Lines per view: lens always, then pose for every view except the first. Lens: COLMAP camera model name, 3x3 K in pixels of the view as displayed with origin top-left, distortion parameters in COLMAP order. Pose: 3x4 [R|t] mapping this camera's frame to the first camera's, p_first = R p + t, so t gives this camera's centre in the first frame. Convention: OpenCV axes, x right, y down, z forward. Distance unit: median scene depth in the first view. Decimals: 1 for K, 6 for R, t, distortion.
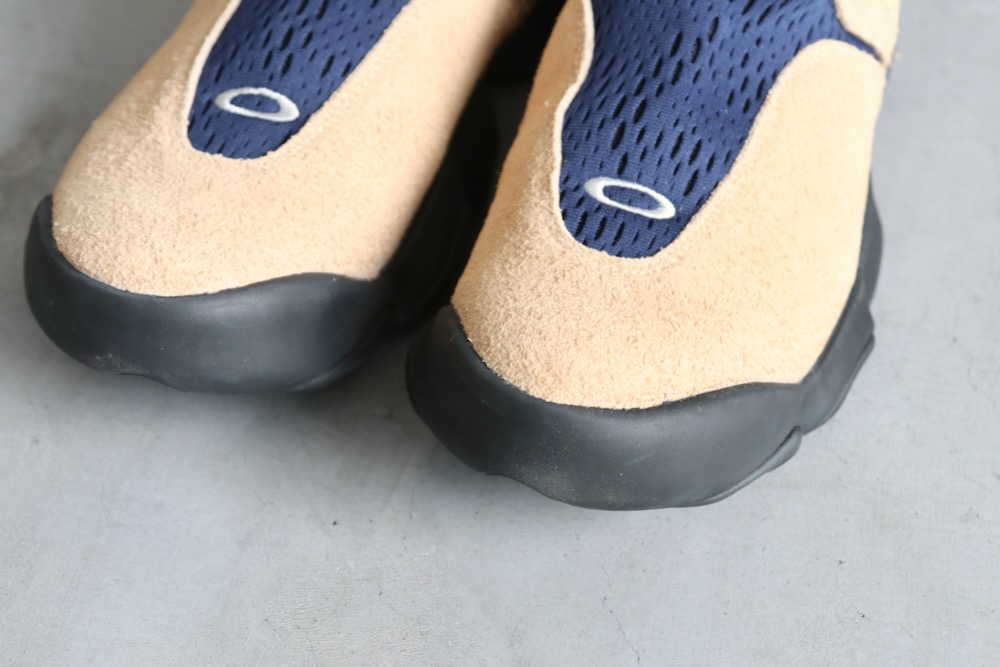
lens RADIAL K [[1944.3, 0, 535.7], [0, 1944.3, 333.9], [0, 0, 1]] dist [-0.012212, 0.034411]
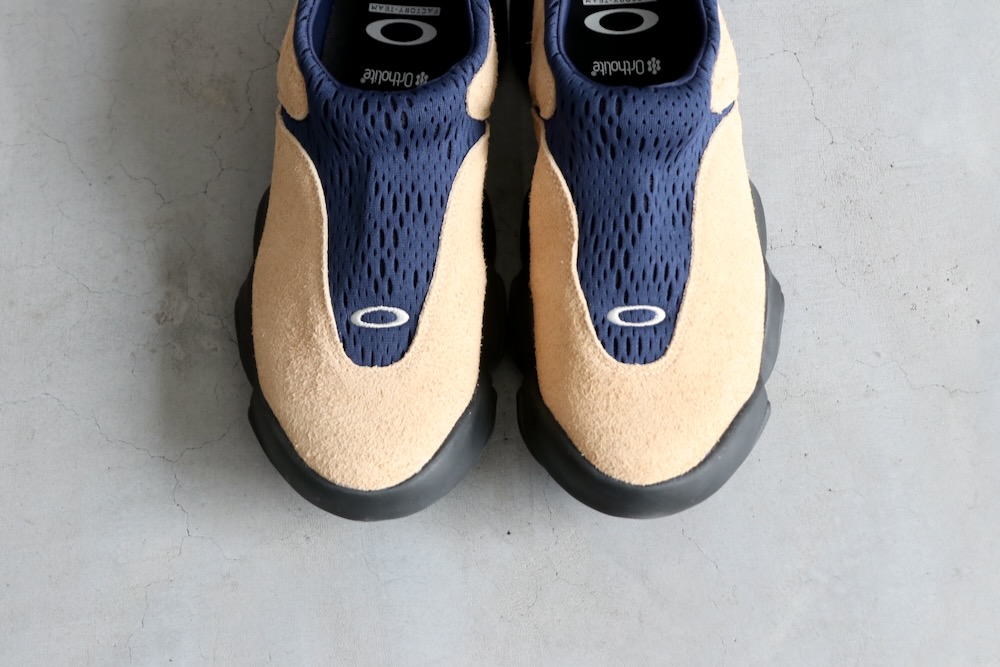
lens RADIAL K [[1728.6, 0, 500.0], [0, 1728.6, 333.5], [0, 0, 1]] dist [-0.053407, 0.034628]
pose [[0.945601, -0.323242, 0.036778, -0.113033], [0.283851, 0.874991, 0.392197, -0.639367], [-0.158955, -0.360422, 0.919146, -0.280280]]
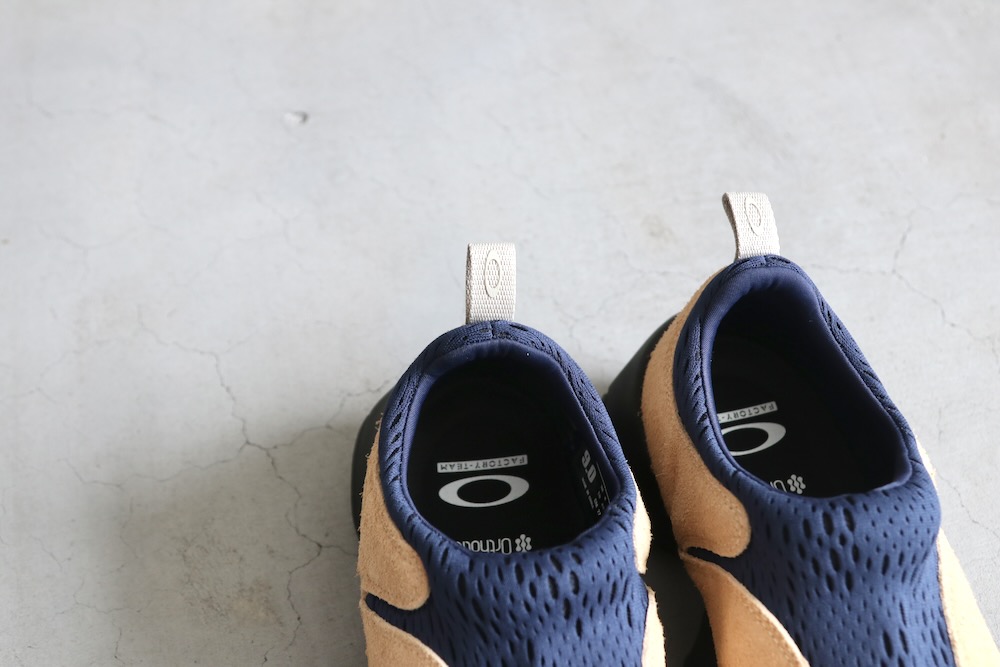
lens RADIAL K [[1536.4, 0, 500.0], [0, 1536.4, 333.5], [0, 0, 1]] dist [-0.027711, 0.014021]
pose [[0.866577, -0.413816, 0.278926, -0.314296], [0.385695, 0.910044, 0.151854, -0.559631], [-0.316675, -0.024013, 0.948230, 0.216343]]
